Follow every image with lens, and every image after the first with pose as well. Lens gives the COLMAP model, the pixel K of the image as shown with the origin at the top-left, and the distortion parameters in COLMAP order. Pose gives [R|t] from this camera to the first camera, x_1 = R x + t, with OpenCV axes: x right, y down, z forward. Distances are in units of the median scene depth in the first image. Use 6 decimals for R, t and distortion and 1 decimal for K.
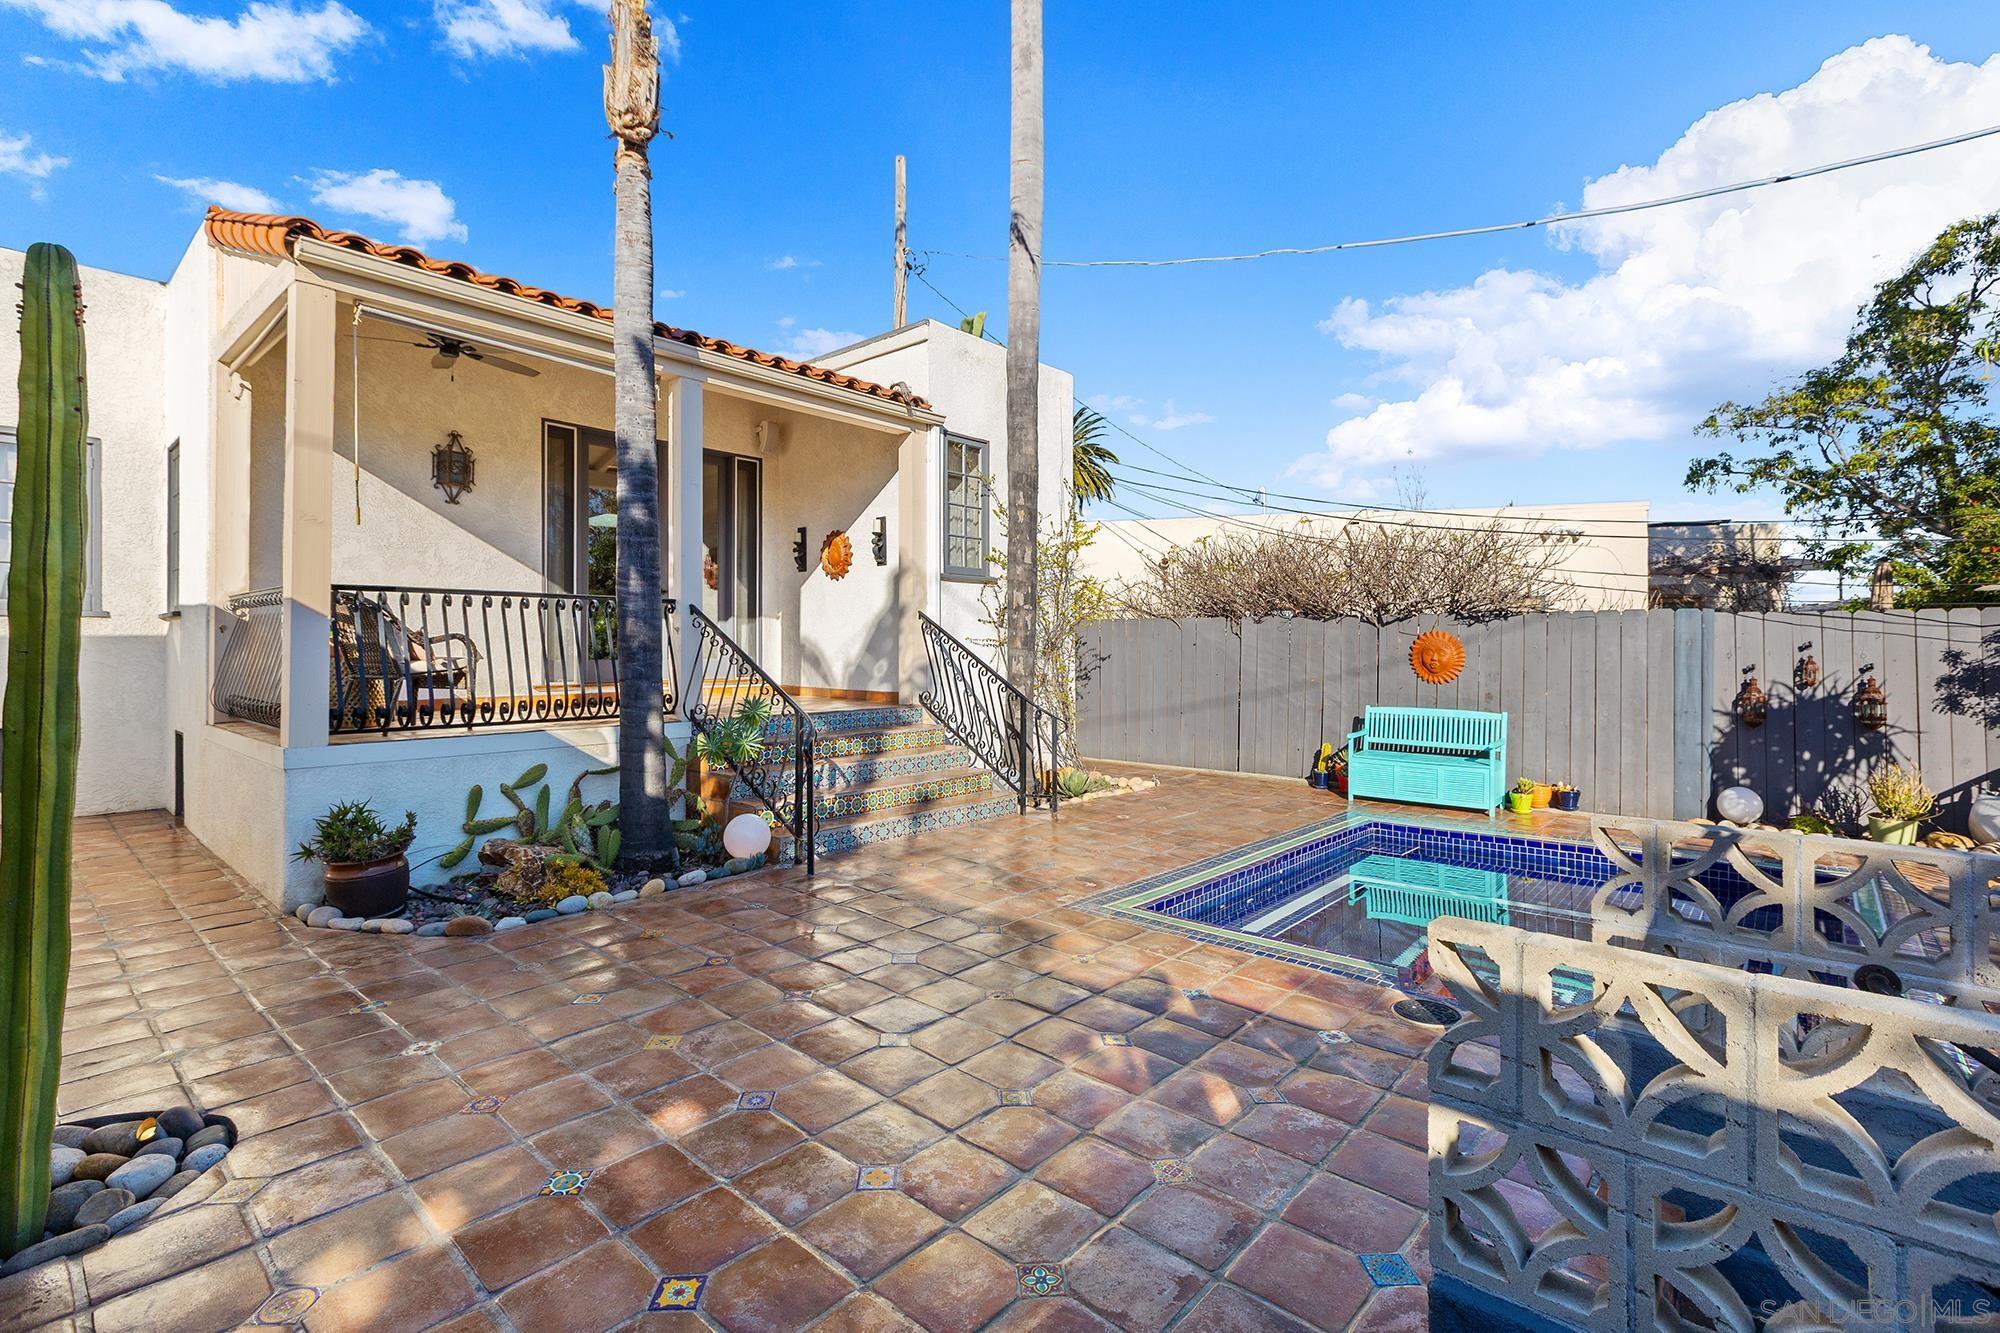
lens RADIAL K [[908.3, 0, 1018.4], [0, 908.3, 642.6], [0, 0, 1]] dist [-0.001889, -0.000870]
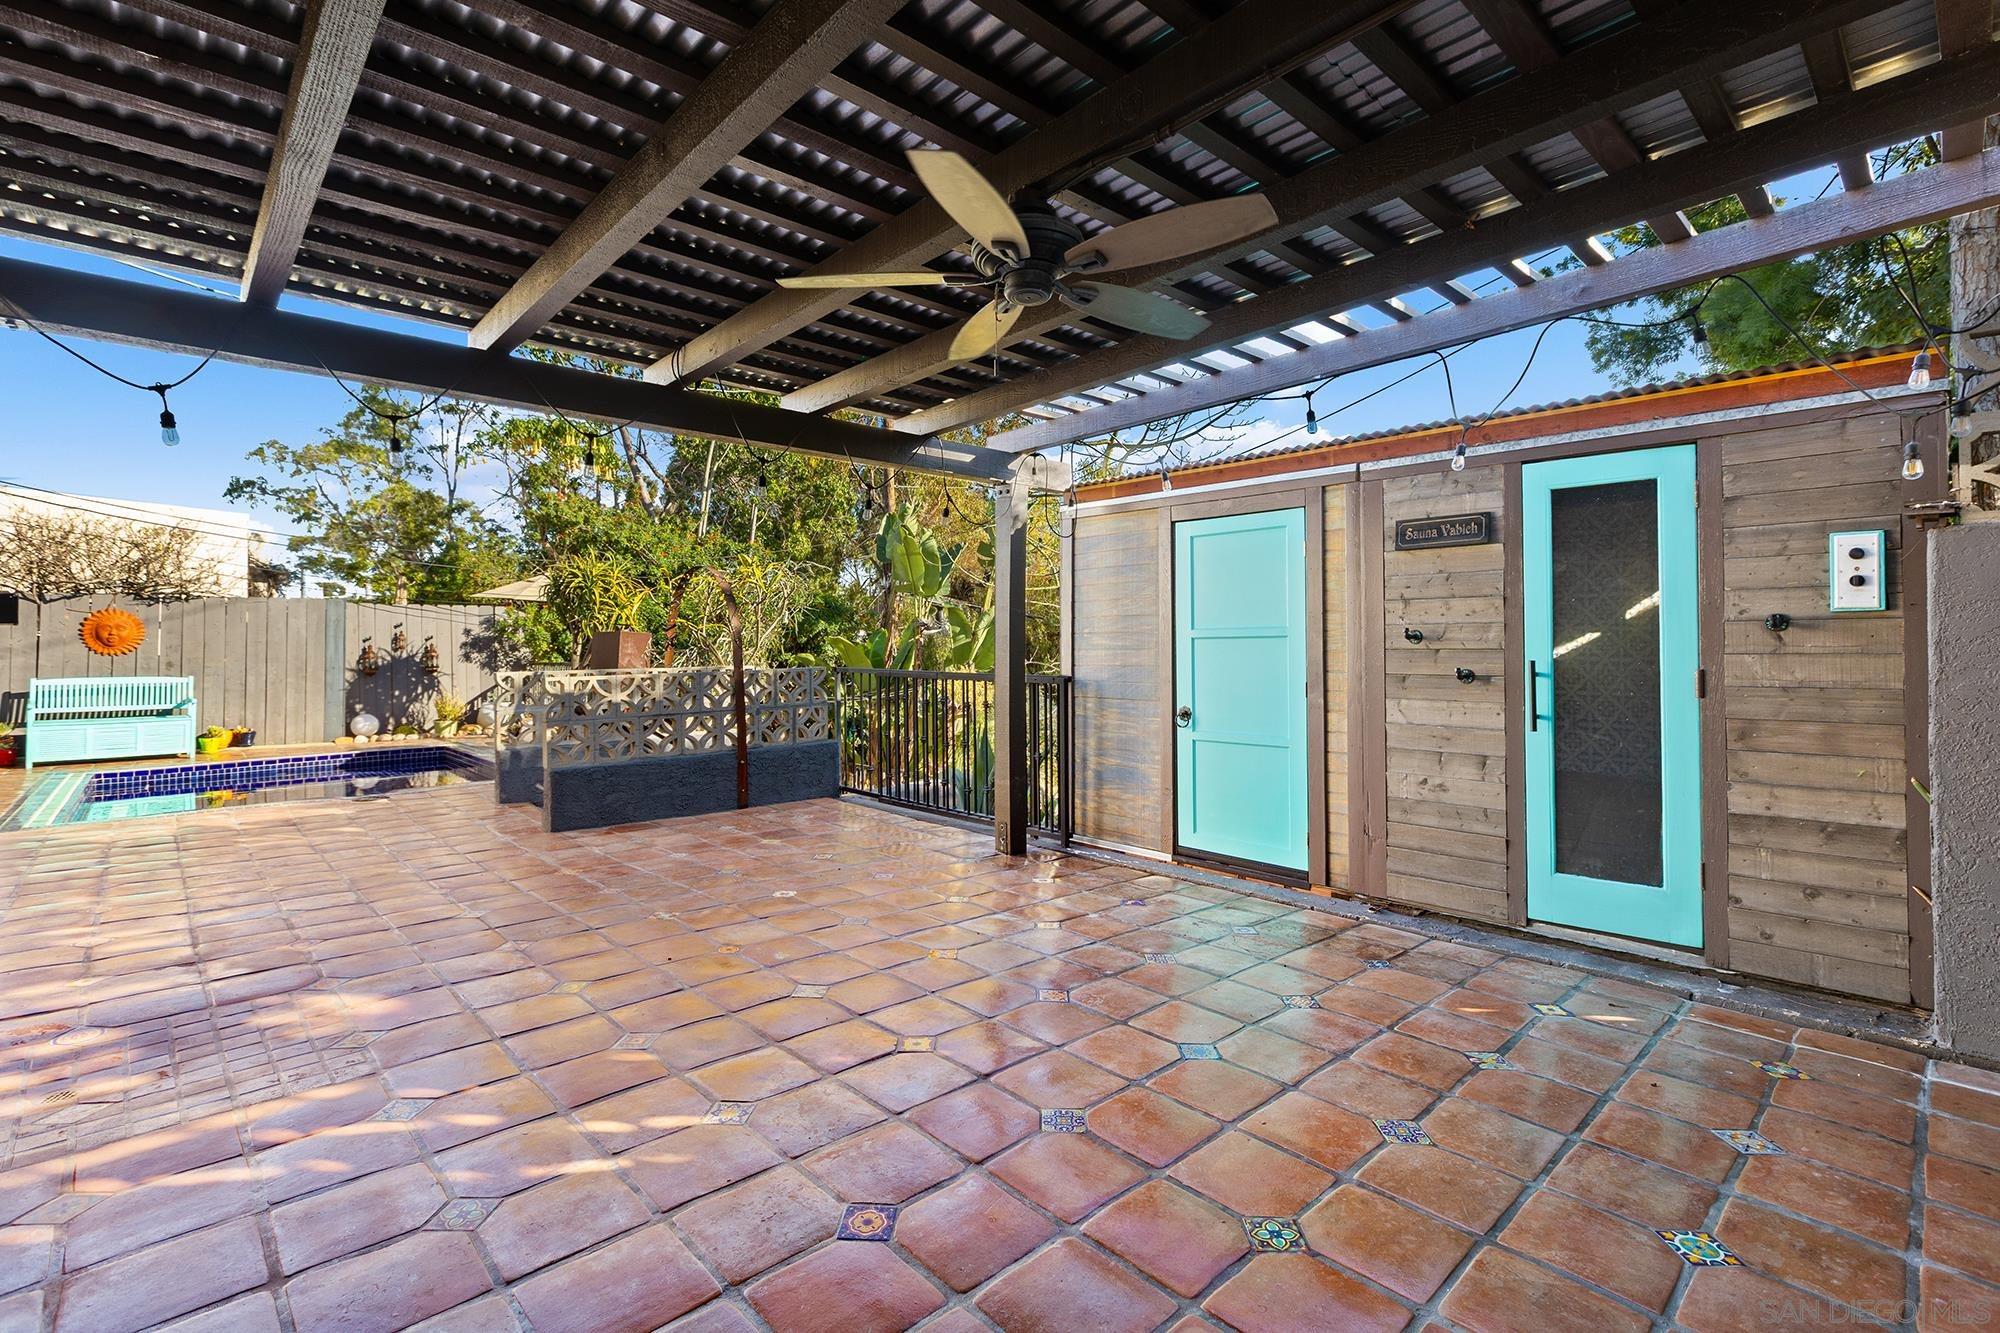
lens RADIAL K [[908.3, 0, 1018.4], [0, 908.3, 642.6], [0, 0, 1]] dist [-0.001889, -0.000870]
pose [[0.092305, -0.001222, 0.995730, -0.656718], [0.000735, 0.999999, 0.001159, 0.033145], [-0.995731, 0.000625, 0.092305, -0.272889]]
